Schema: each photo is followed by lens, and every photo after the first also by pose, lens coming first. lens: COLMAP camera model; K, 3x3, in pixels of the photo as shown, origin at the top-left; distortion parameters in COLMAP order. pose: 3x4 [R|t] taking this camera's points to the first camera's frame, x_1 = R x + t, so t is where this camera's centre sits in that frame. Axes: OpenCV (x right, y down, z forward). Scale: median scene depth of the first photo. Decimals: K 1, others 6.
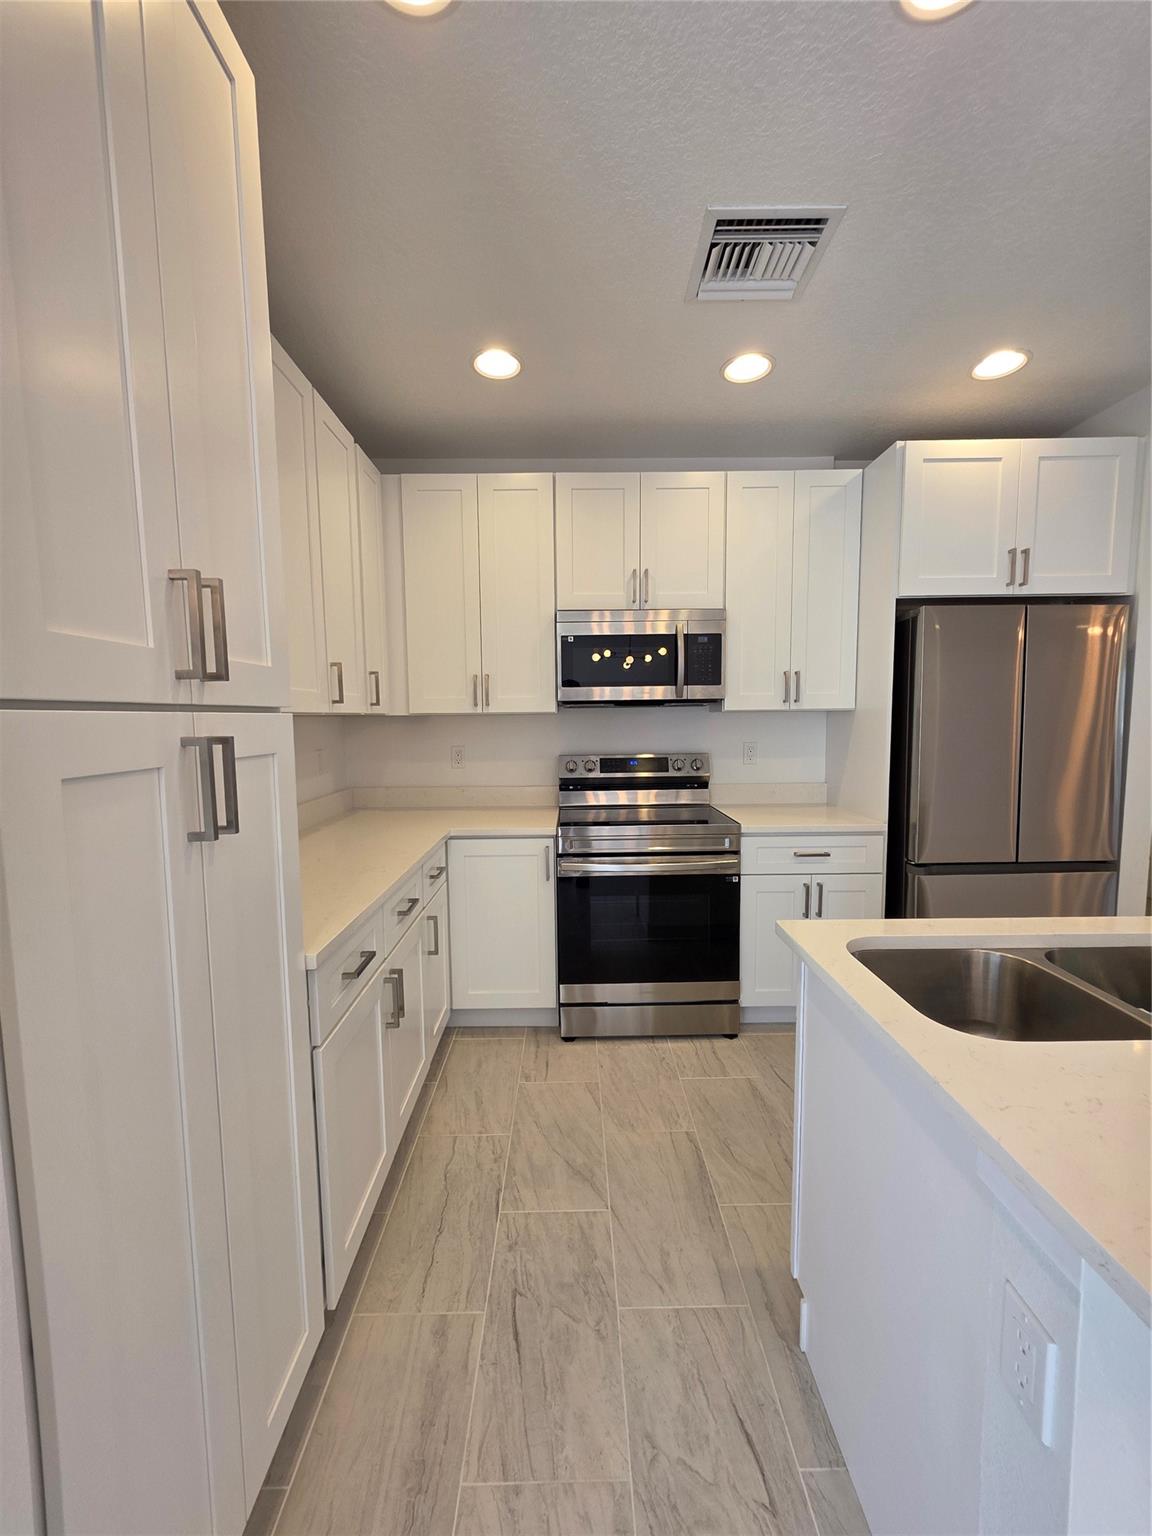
lens RADIAL K [[613.1, 0, 576.0], [0, 613.1, 768.0], [0, 0, 1]] dist [-0.000804, 0.000010]
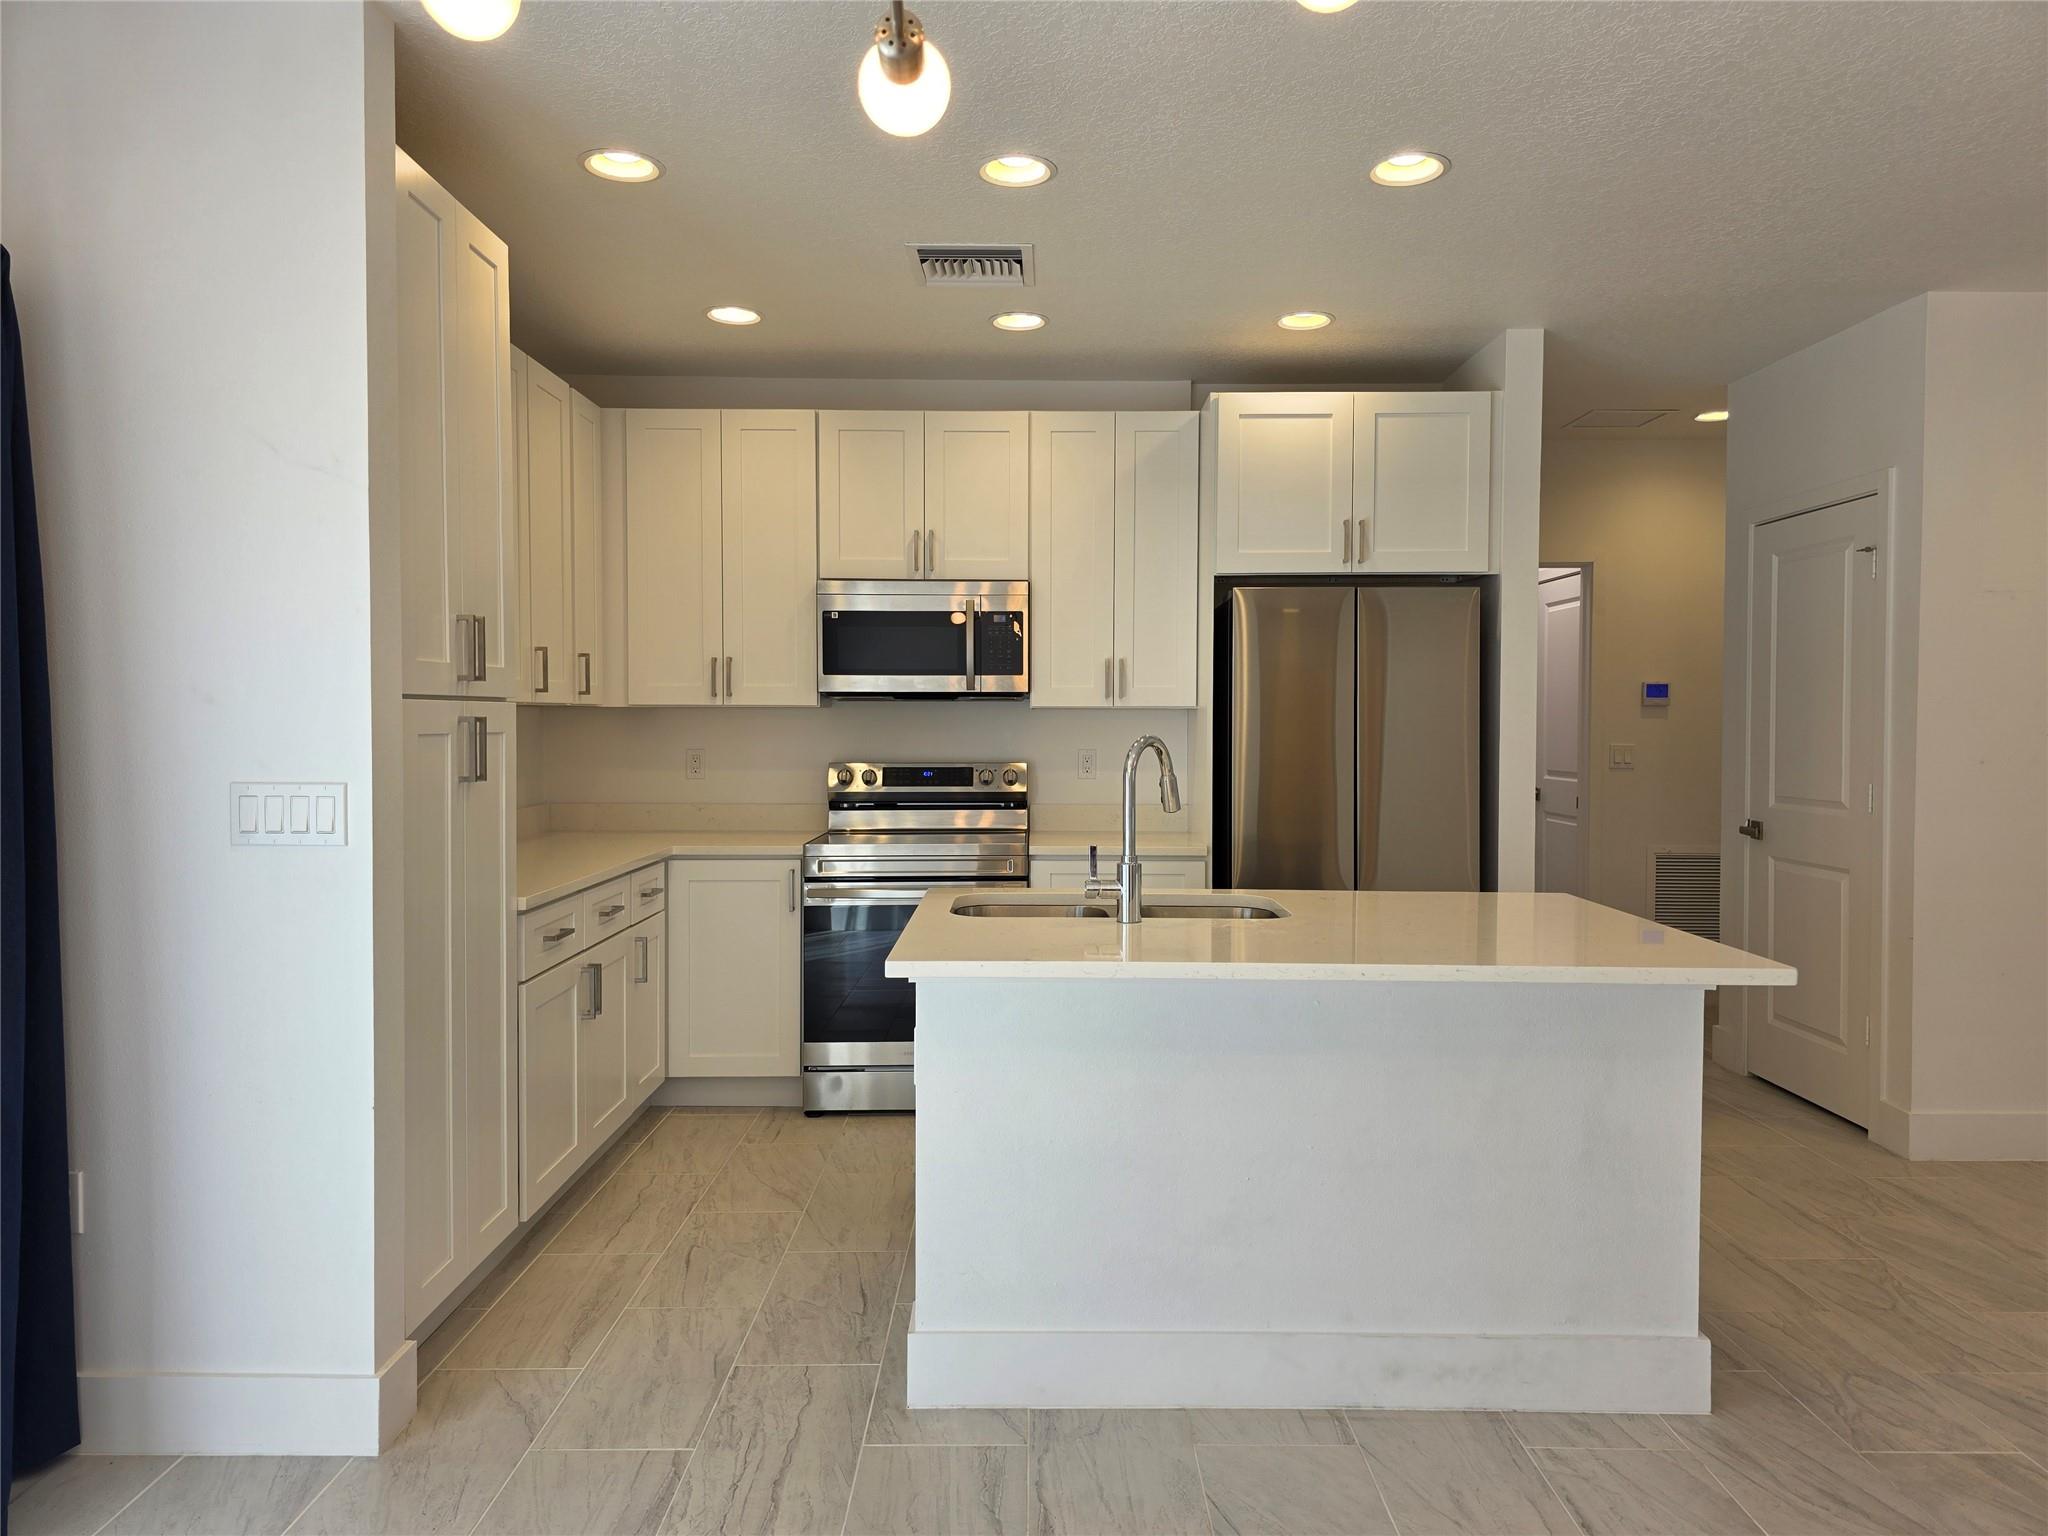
lens RADIAL K [[1374.5, 0, 1038.7], [0, 1374.5, 742.8], [0, 0, 1]] dist [0.068195, -0.048363]
pose [[0.999915, 0.013028, -0.000054, 0.274682], [-0.013004, 0.997743, -0.065884, 0.075001], [-0.000804, 0.065879, 0.997827, -0.824667]]
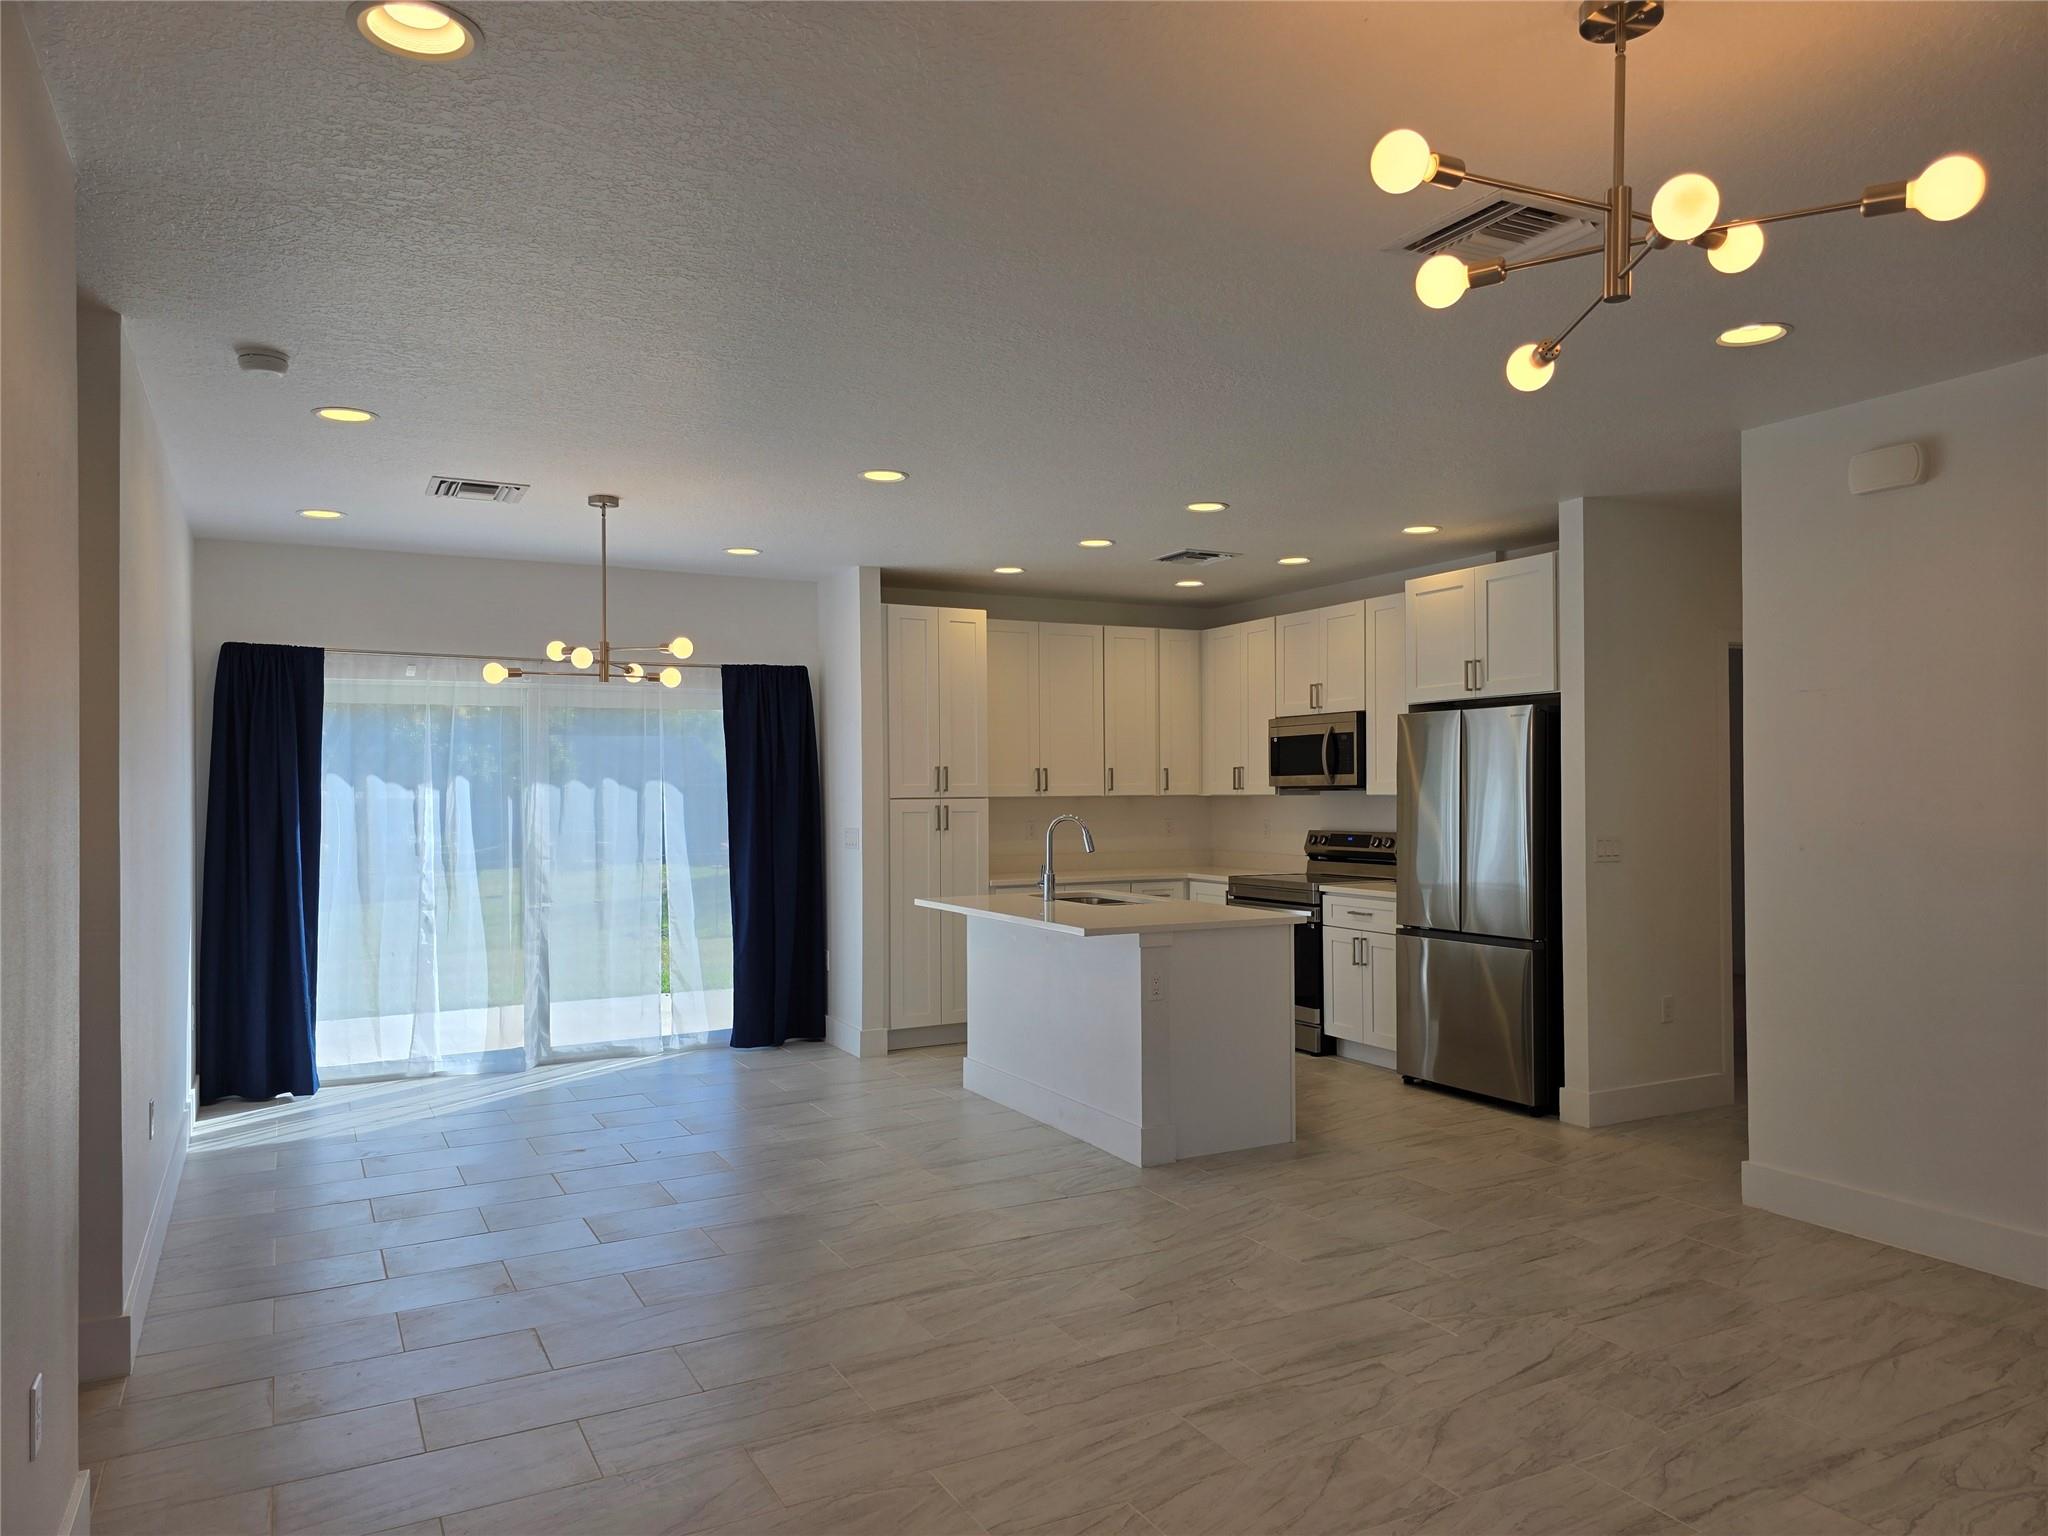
lens RADIAL K [[1360.2, 0, 1028.4], [0, 1360.2, 778.8], [0, 0, 1]] dist [0.054733, -0.044300]
pose [[0.467371, 0.001243, -0.884060, 2.449413], [-0.072215, 0.996711, -0.036776, 0.020055], [0.881107, 0.081031, 0.465923, -0.866250]]
